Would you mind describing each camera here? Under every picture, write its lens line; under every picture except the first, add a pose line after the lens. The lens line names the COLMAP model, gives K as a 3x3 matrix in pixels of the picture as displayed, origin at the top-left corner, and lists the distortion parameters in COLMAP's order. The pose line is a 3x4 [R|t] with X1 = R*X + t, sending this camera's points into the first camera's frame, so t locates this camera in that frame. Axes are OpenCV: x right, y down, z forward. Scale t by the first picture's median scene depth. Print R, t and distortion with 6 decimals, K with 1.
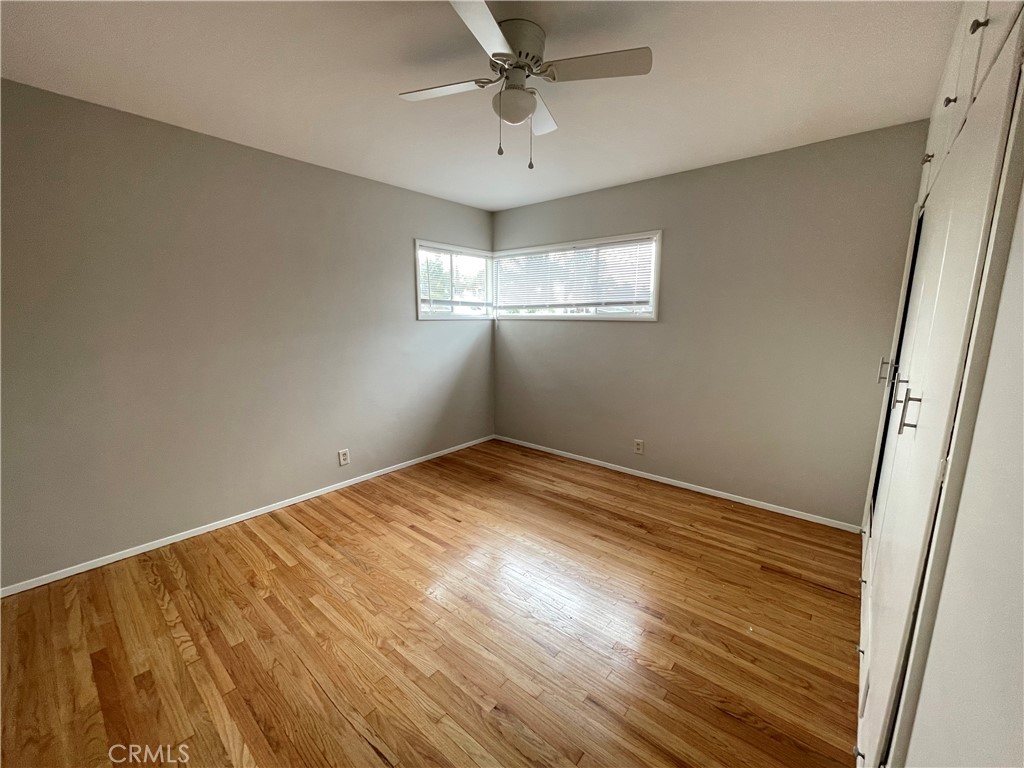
lens RADIAL K [[412.6, 0, 508.8], [0, 412.6, 386.9], [0, 0, 1]] dist [0.000543, 0.000189]
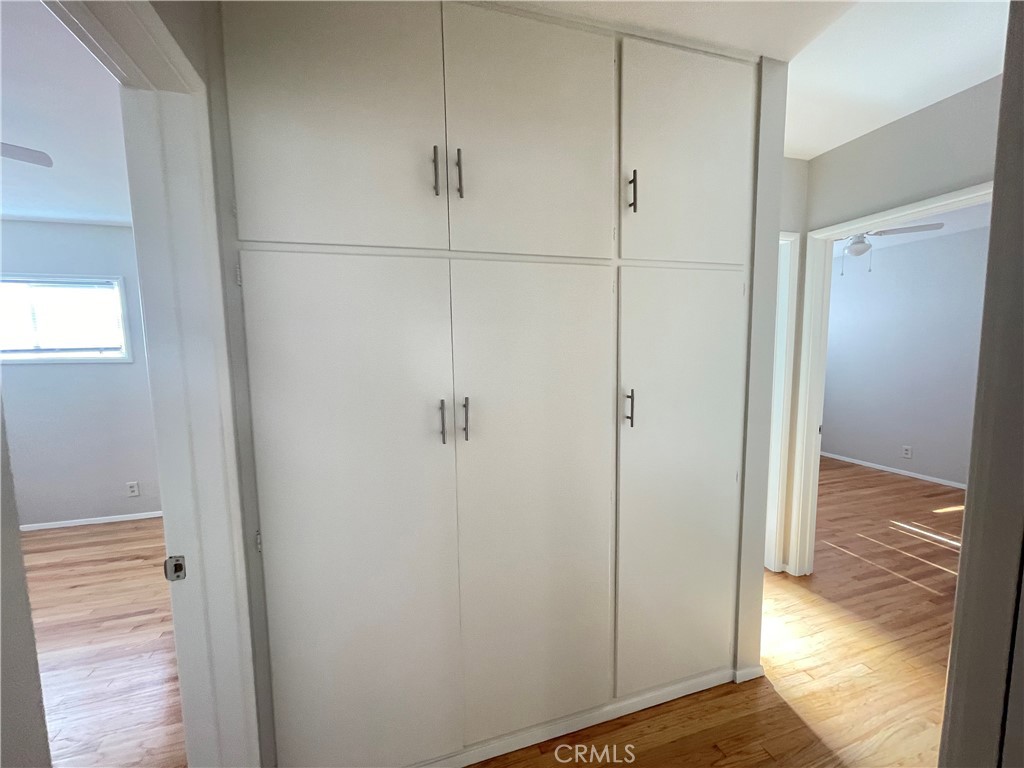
lens RADIAL K [[412.6, 0, 508.8], [0, 412.6, 386.9], [0, 0, 1]] dist [0.000543, 0.000189]
pose [[0.534379, -0.085776, 0.840882, -0.016009], [0.162380, 0.986725, -0.002539, 0.066002], [-0.829501, 0.137899, 0.541213, -0.387461]]
